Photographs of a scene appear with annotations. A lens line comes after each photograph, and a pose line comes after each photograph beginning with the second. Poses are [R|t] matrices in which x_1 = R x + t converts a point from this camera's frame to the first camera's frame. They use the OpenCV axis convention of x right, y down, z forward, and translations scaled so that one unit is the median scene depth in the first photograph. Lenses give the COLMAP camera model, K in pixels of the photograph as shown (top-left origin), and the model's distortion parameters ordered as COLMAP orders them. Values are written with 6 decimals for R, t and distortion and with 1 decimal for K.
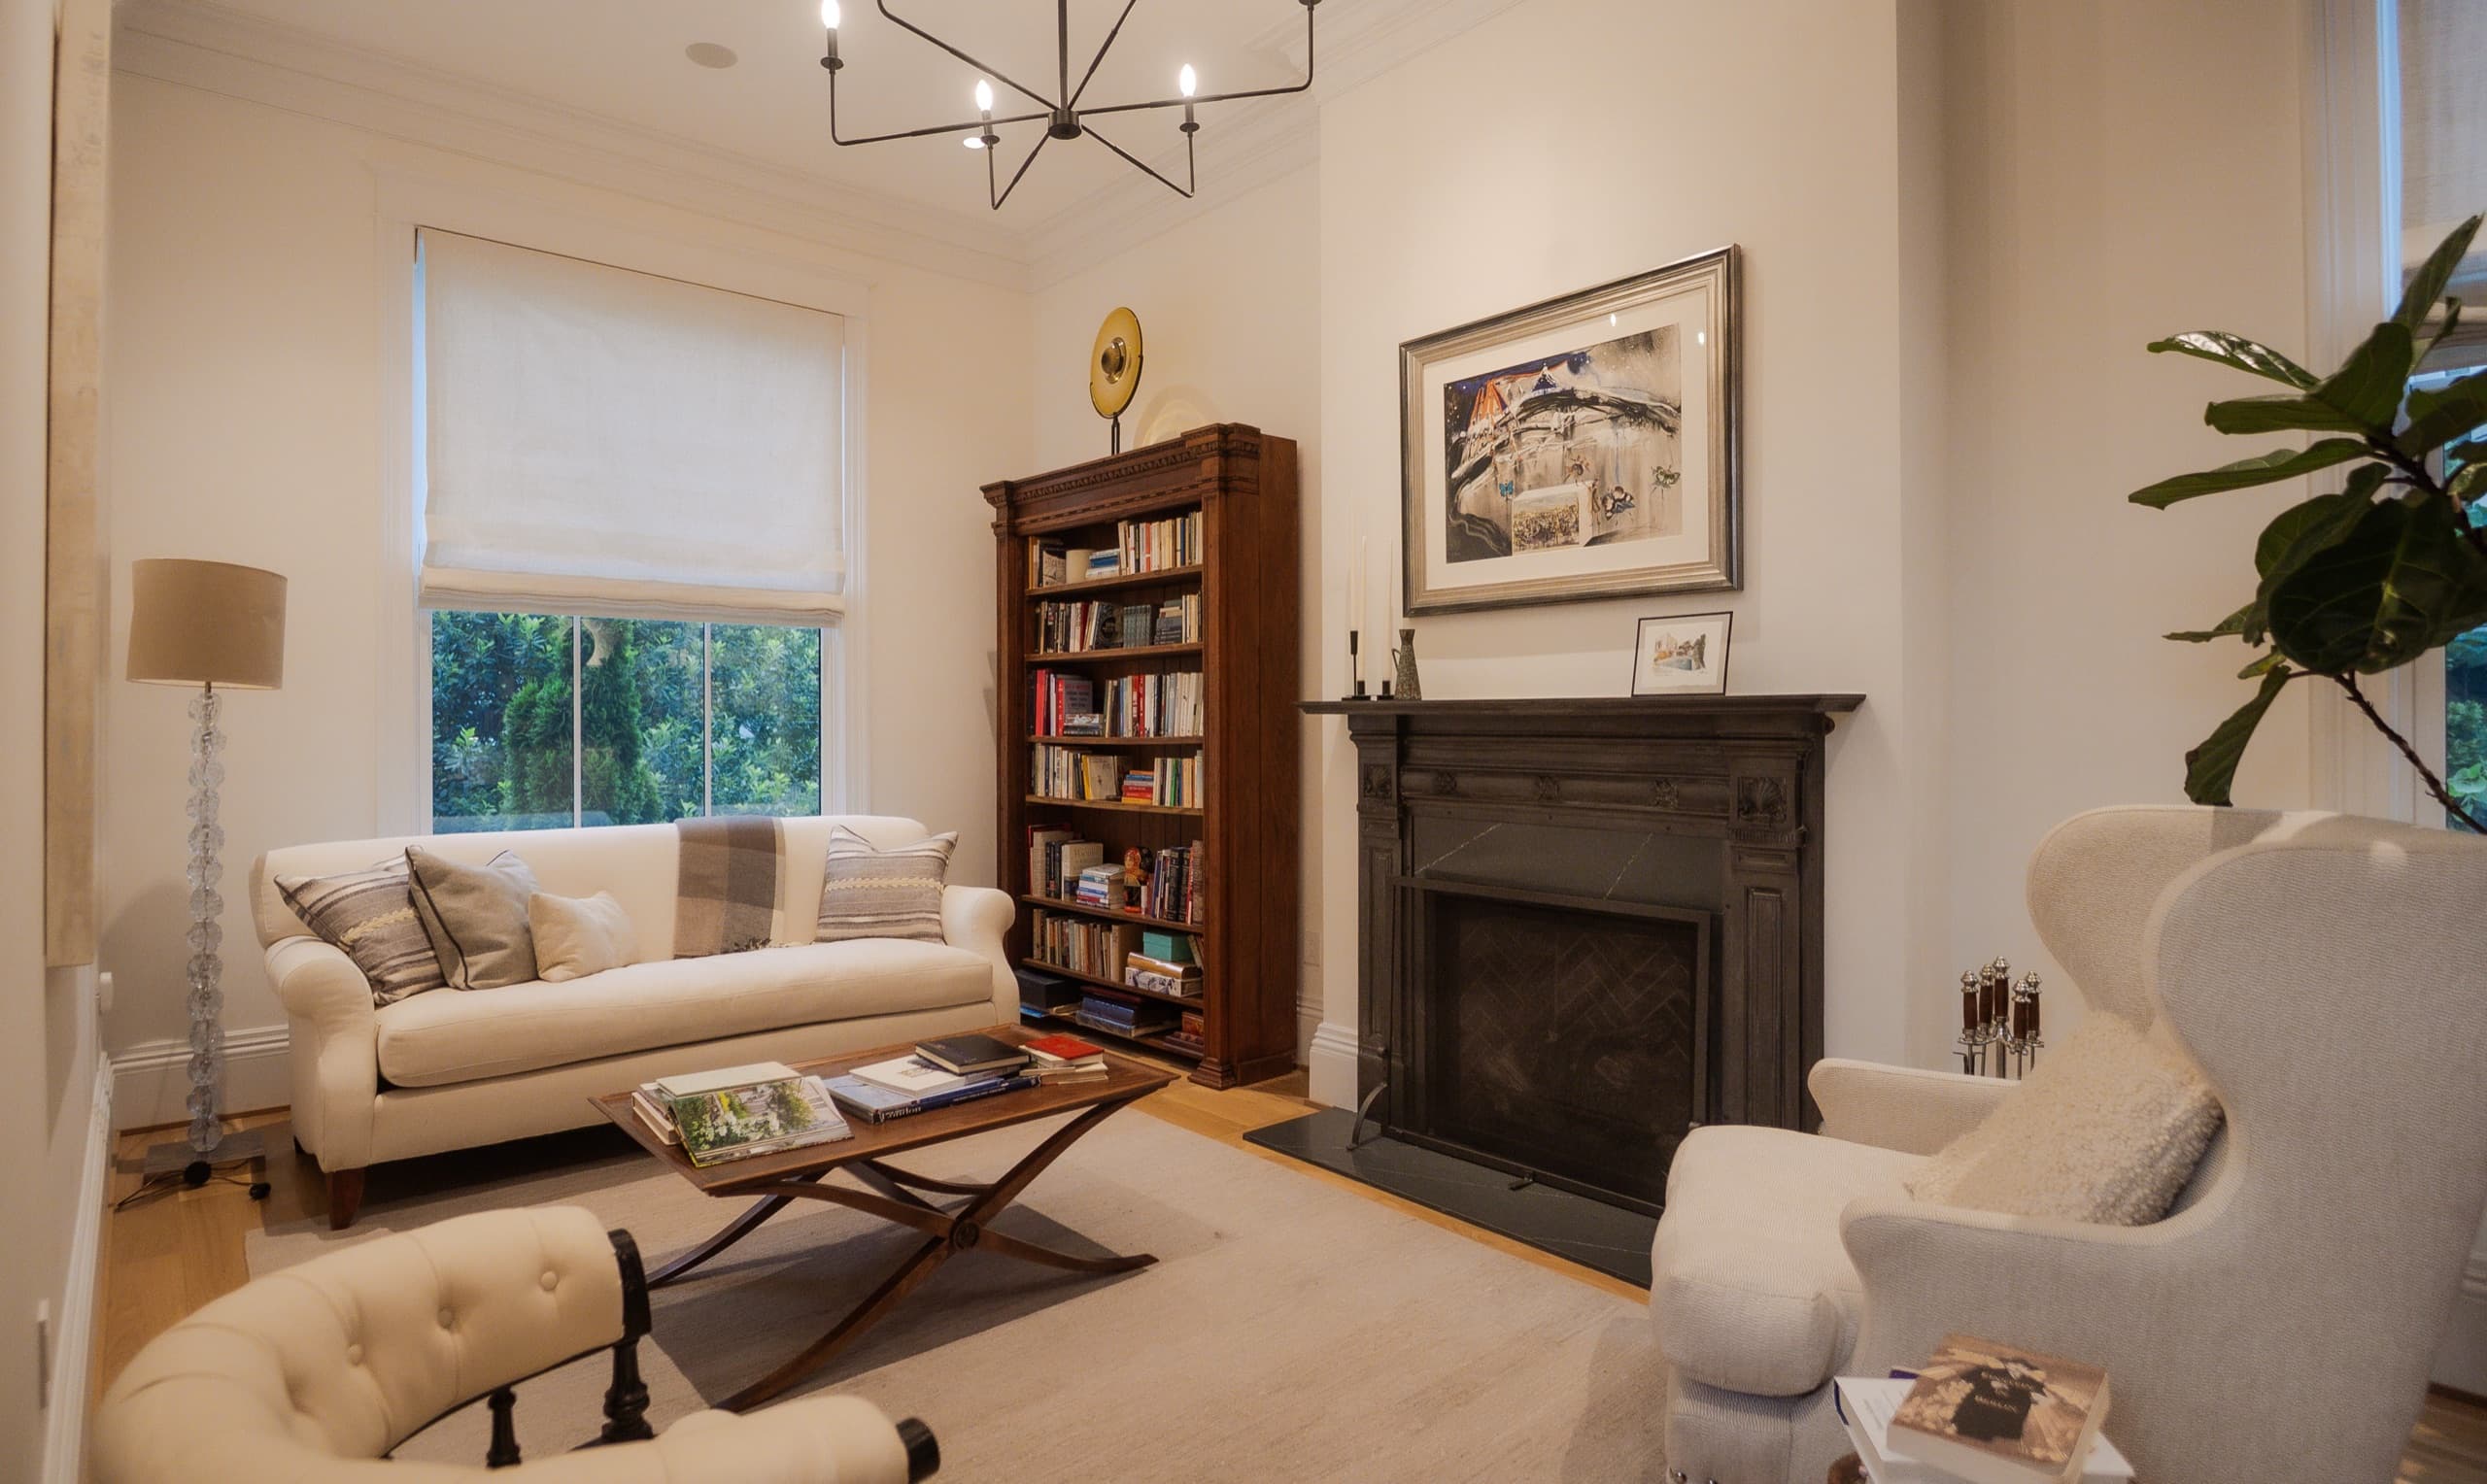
lens RADIAL K [[1255.0, 0, 1243.2], [0, 1255.0, 703.8], [0, 0, 1]] dist [-0.001604, 0.000049]
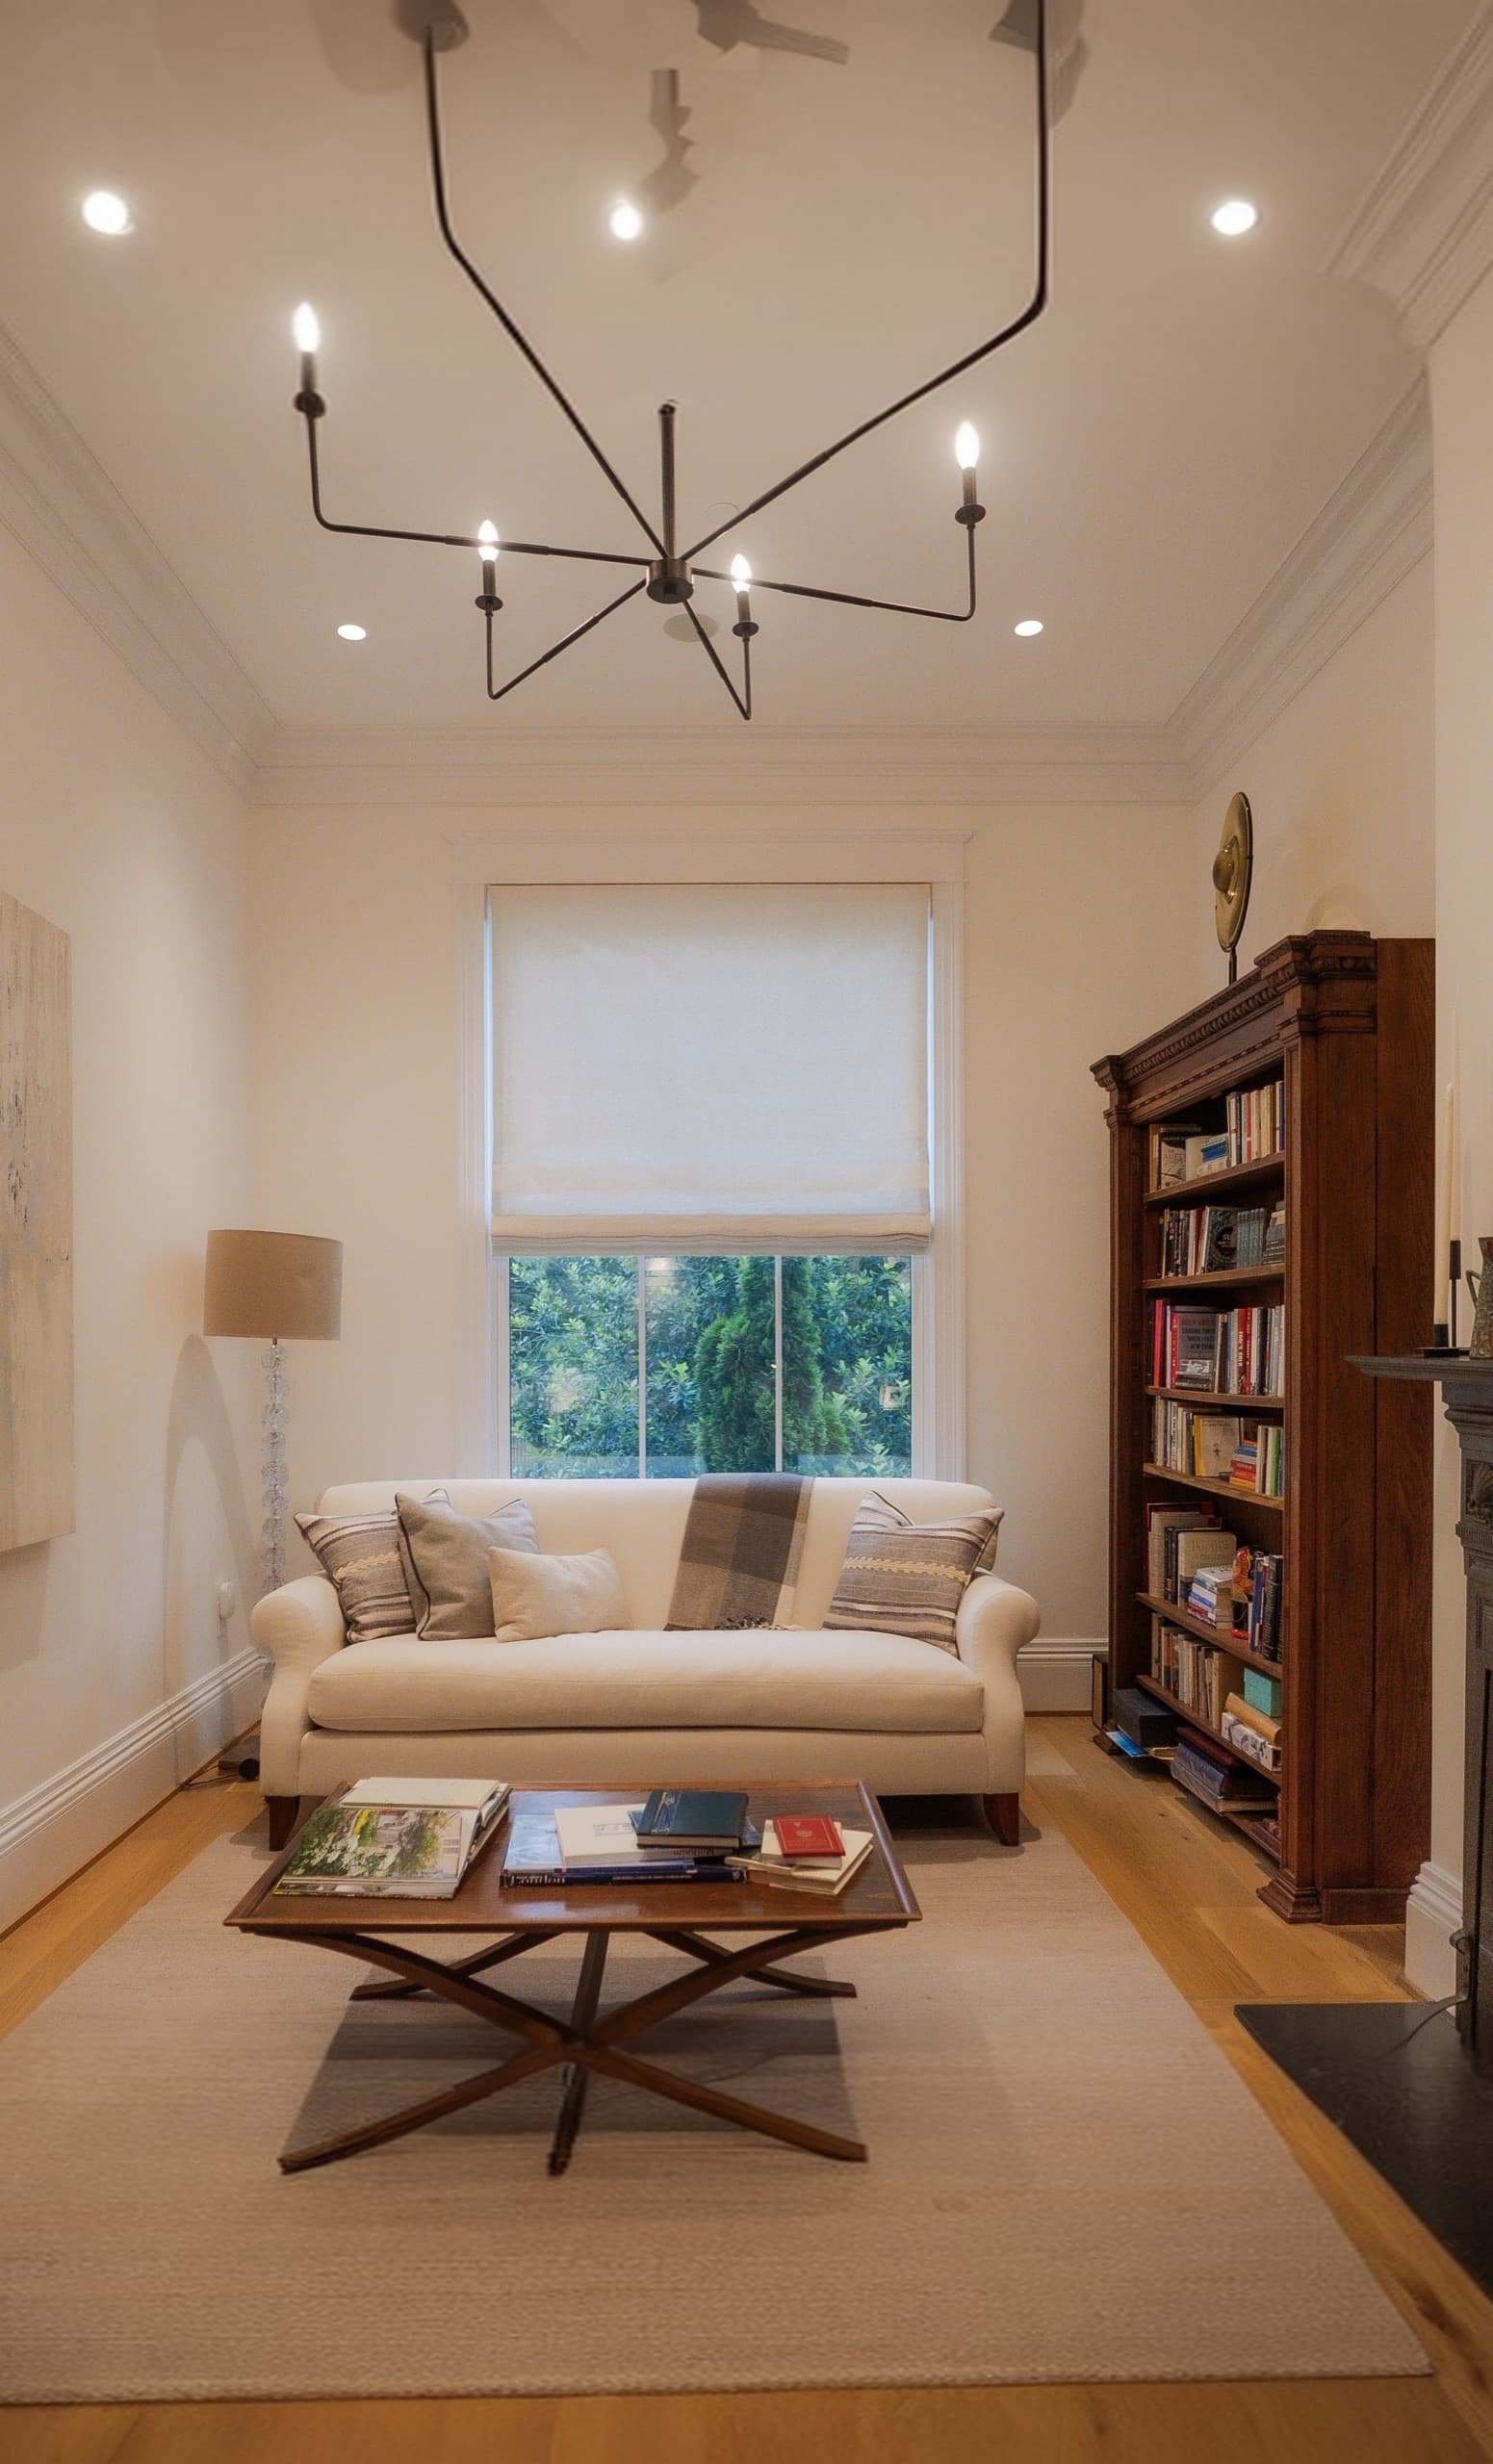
lens RADIAL K [[1419.0, 0, 740.5], [0, 1419.0, 1351.0], [0, 0, 1]] dist [-0.025899, 0.000503]
pose [[0.767529, 0.006090, -0.640985, 0.221044], [0.009020, 0.999753, 0.020300, -0.017865], [0.640951, -0.021362, 0.767285, 0.209363]]
